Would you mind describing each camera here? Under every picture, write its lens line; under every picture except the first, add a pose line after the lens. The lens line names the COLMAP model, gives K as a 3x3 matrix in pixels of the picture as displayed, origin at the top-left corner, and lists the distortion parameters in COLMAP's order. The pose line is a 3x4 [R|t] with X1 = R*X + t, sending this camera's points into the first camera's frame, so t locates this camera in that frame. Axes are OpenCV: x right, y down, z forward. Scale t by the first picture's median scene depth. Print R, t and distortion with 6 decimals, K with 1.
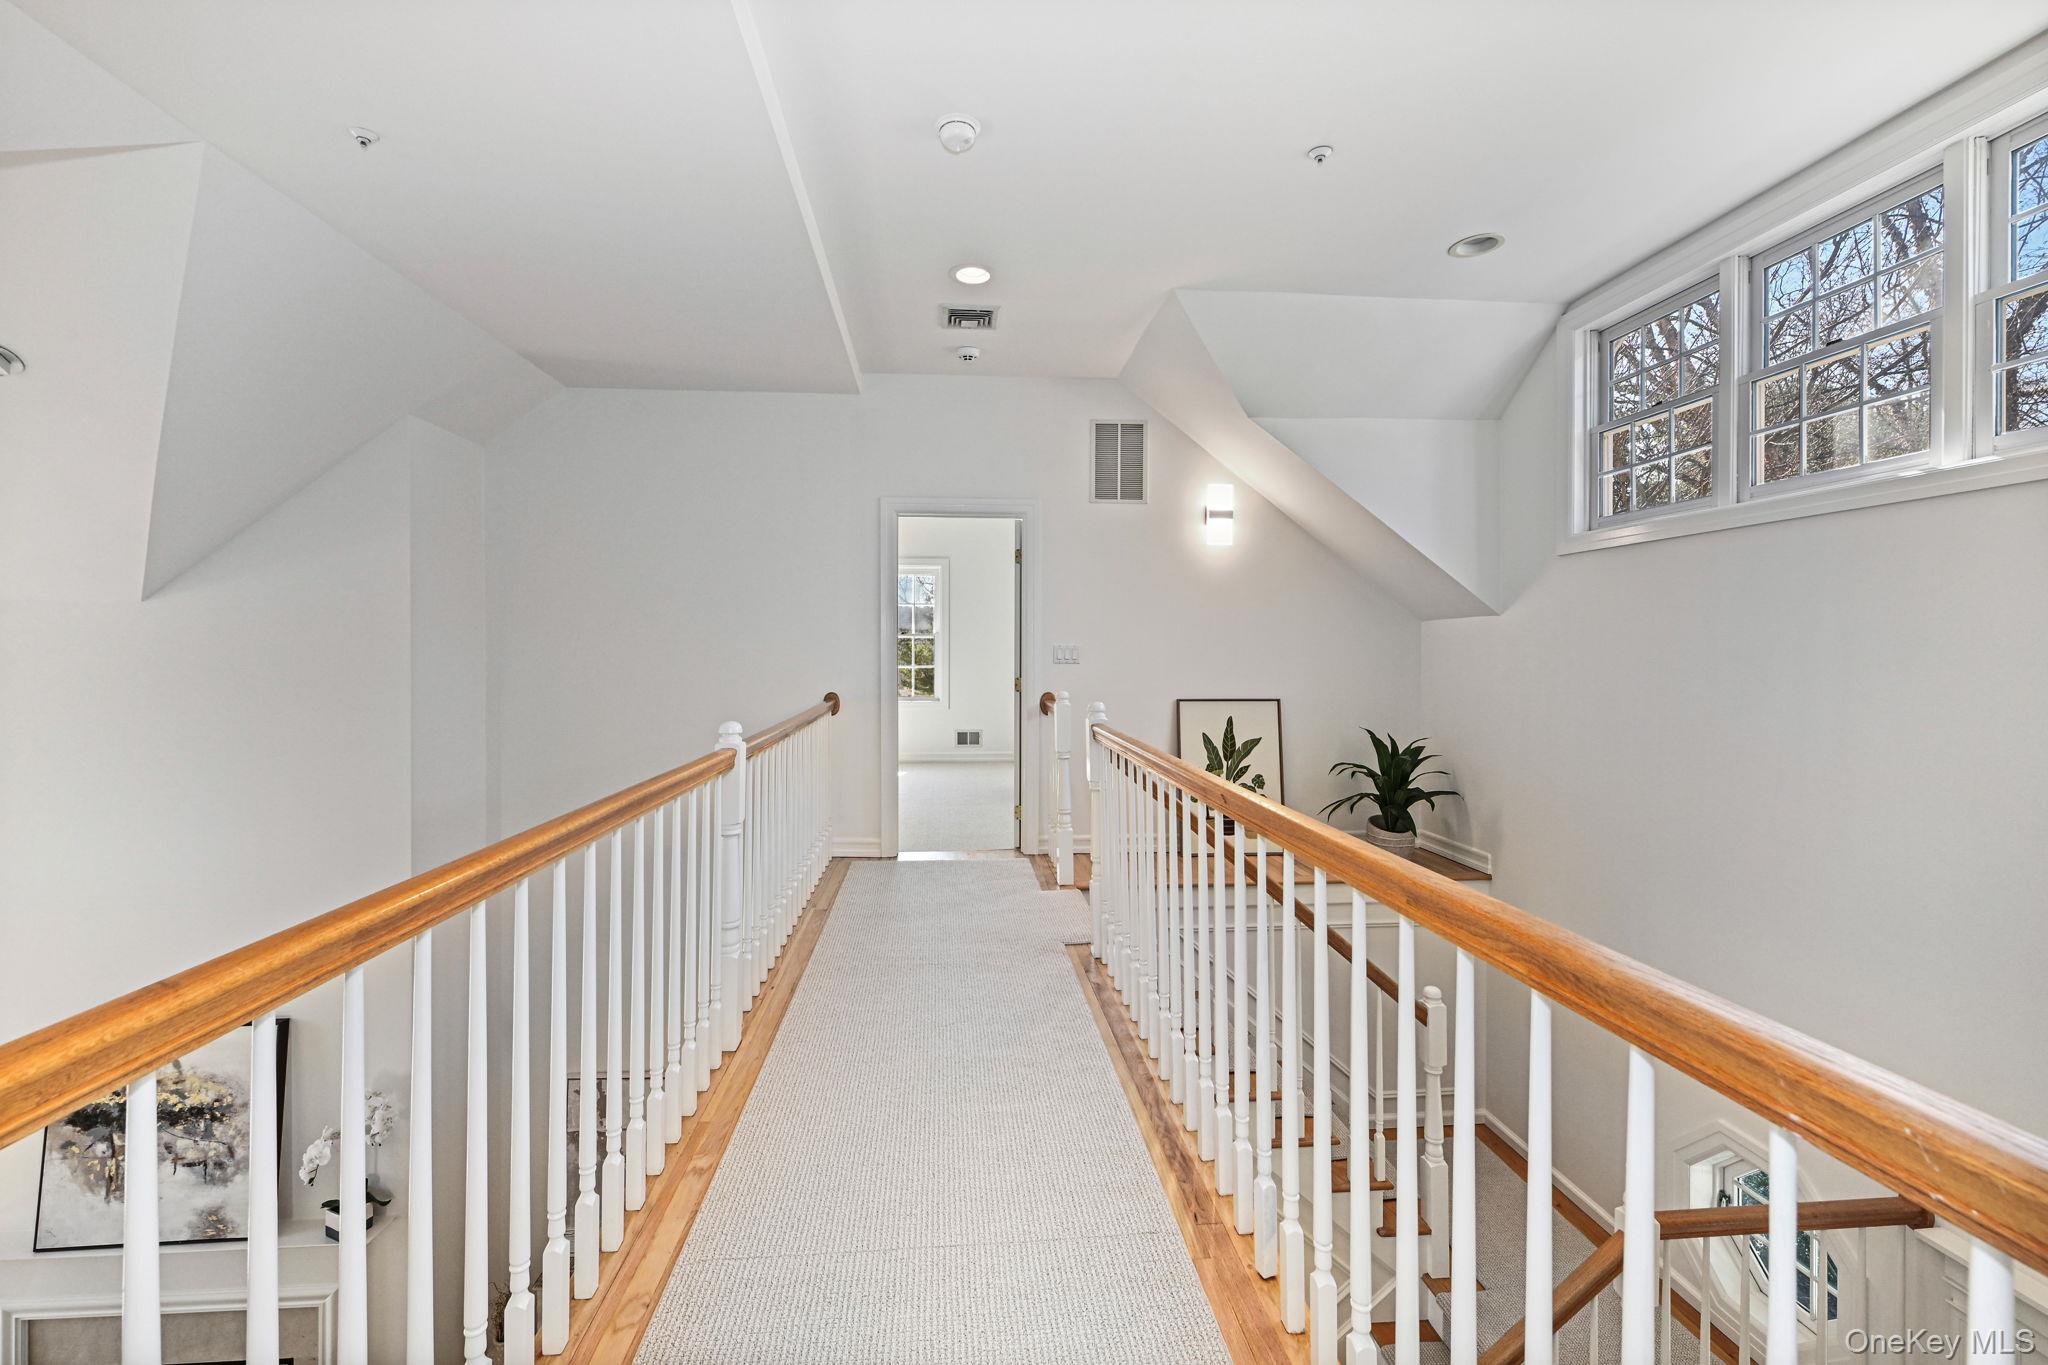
lens RADIAL K [[849.6, 0, 1016.0], [0, 849.6, 658.6], [0, 0, 1]] dist [-0.000858, -0.000280]
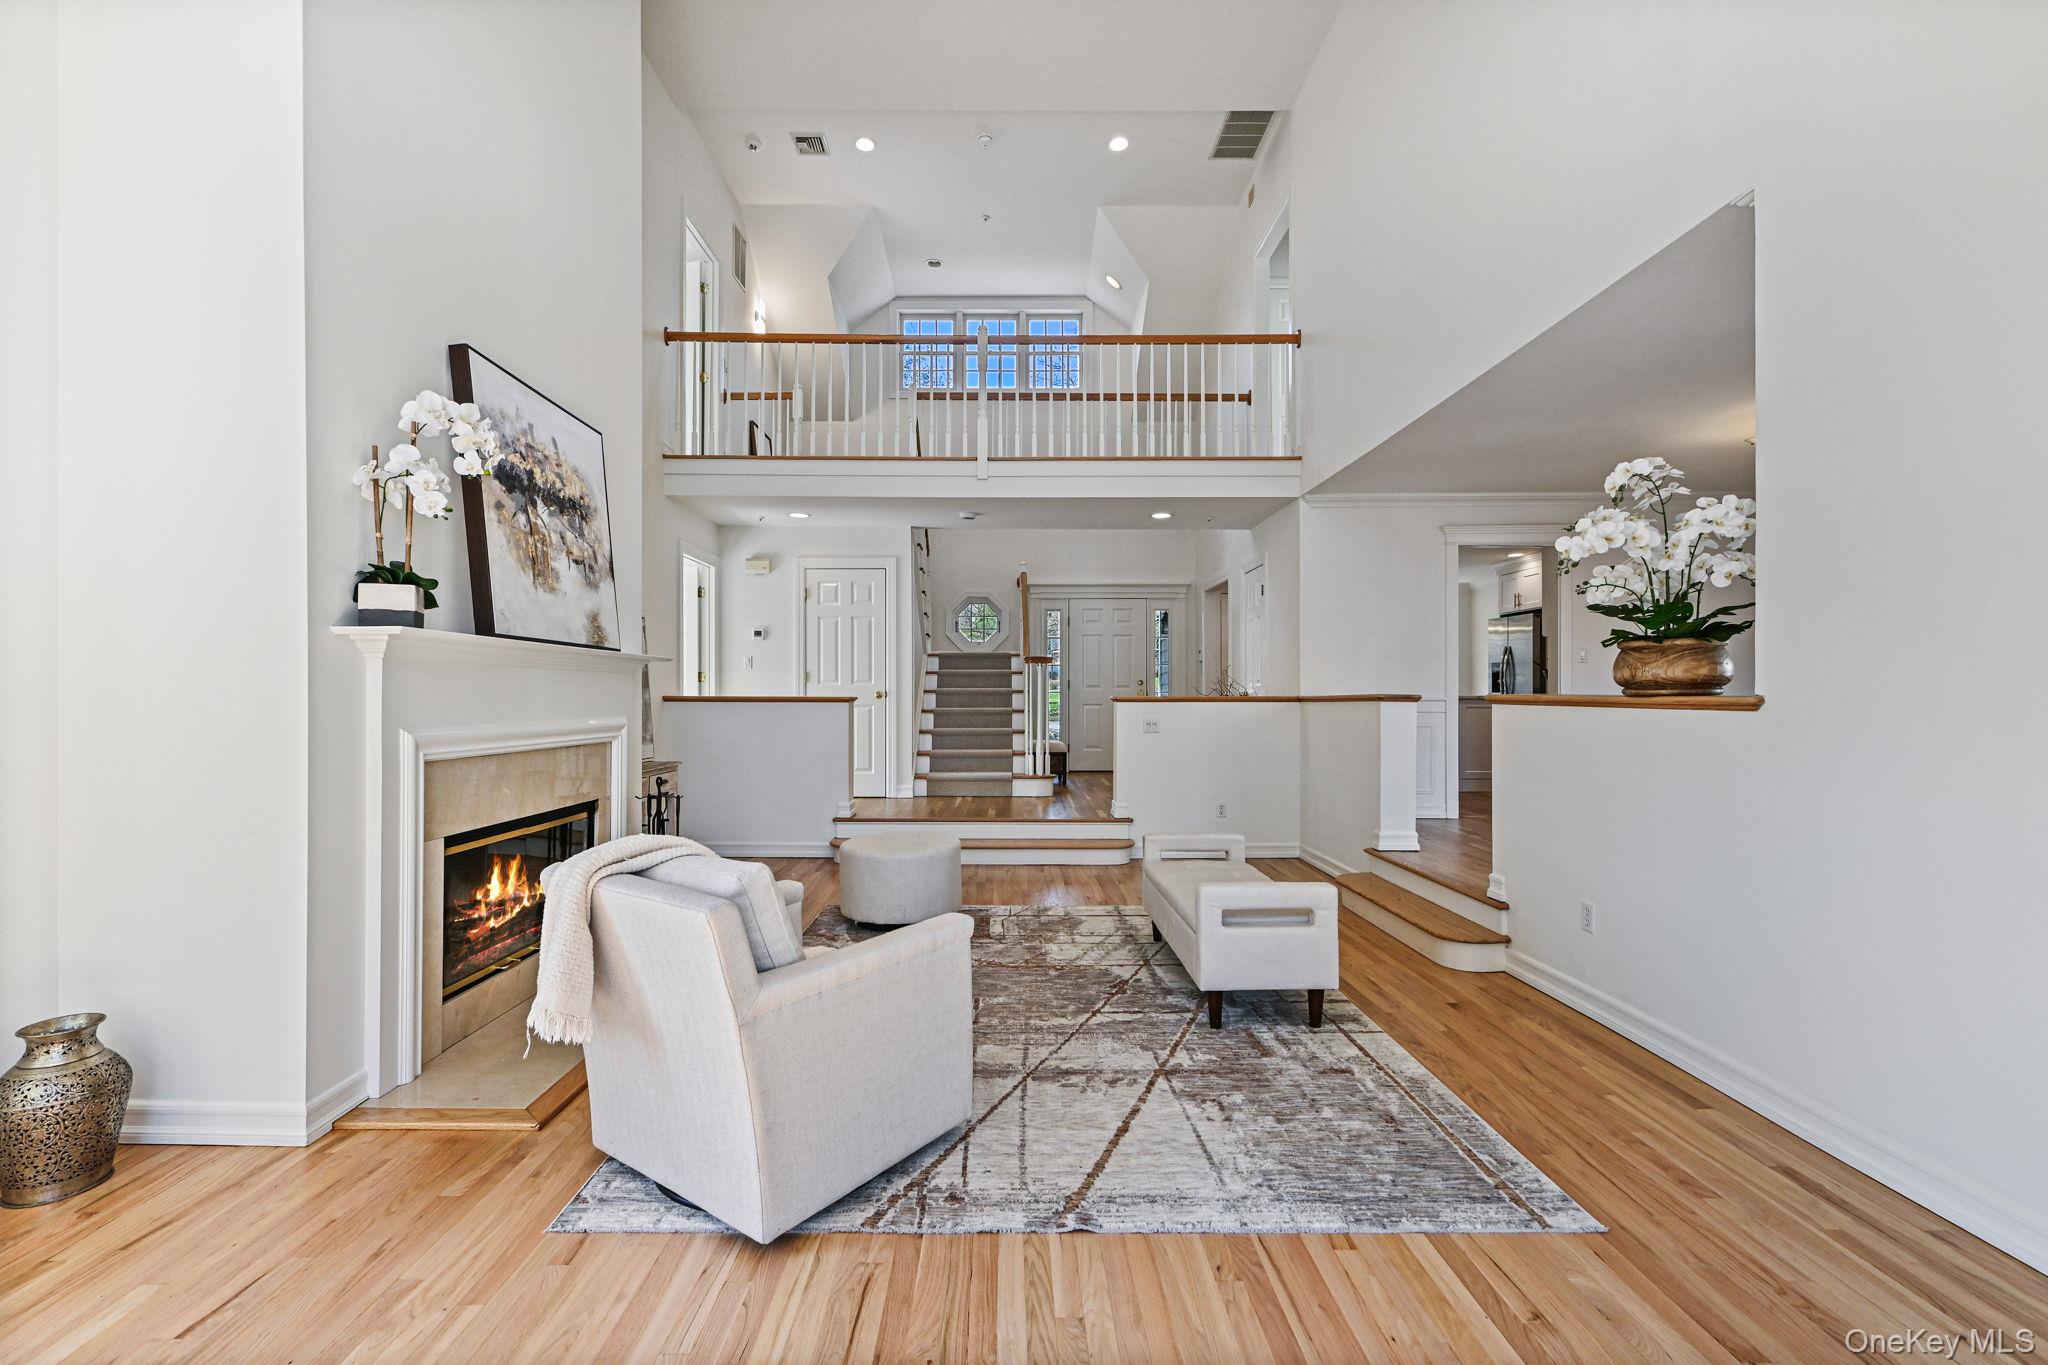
lens RADIAL K [[867.0, 0, 1011.4], [0, 867.0, 683.0], [0, 0, 1]] dist [-0.001038, 0.000018]
pose [[0.077006, 0.010522, 0.996975, -1.813899], [0.007726, 0.999908, -0.011150, 0.730580], [-0.997001, 0.008561, 0.076918, 0.487224]]
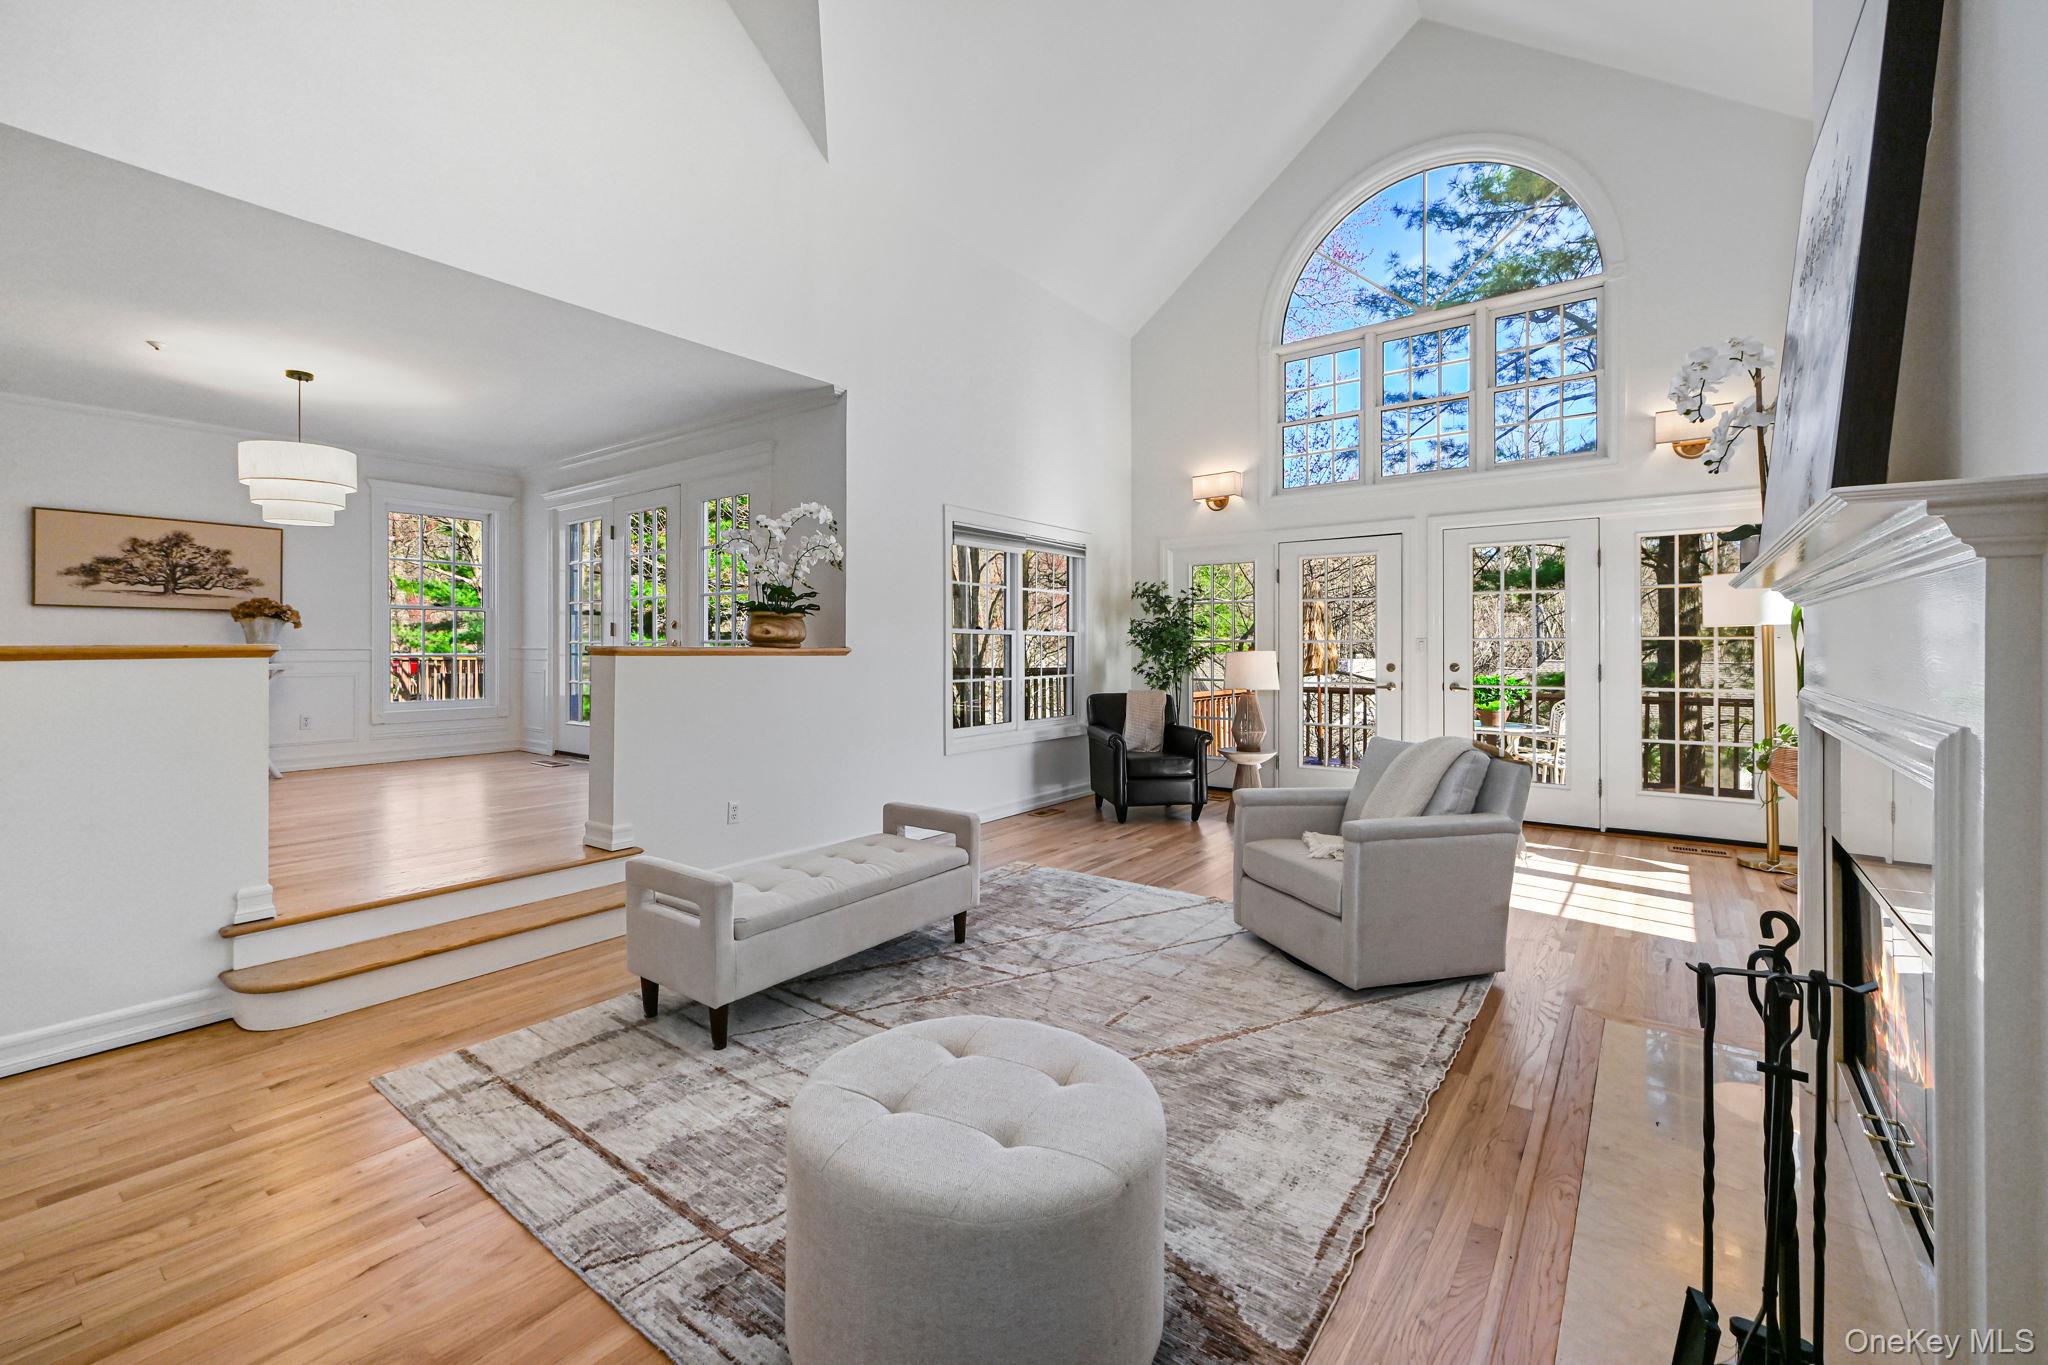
lens RADIAL K [[853.0, 0, 1008.2], [0, 853.0, 647.7], [0, 0, 1]] dist [-0.002036, -0.000302]
pose [[-0.668434, -0.003636, -0.743763, -0.406322], [-0.007730, 0.999968, 0.002059, 0.733204], [0.743732, 0.007125, -0.668440, 0.978833]]
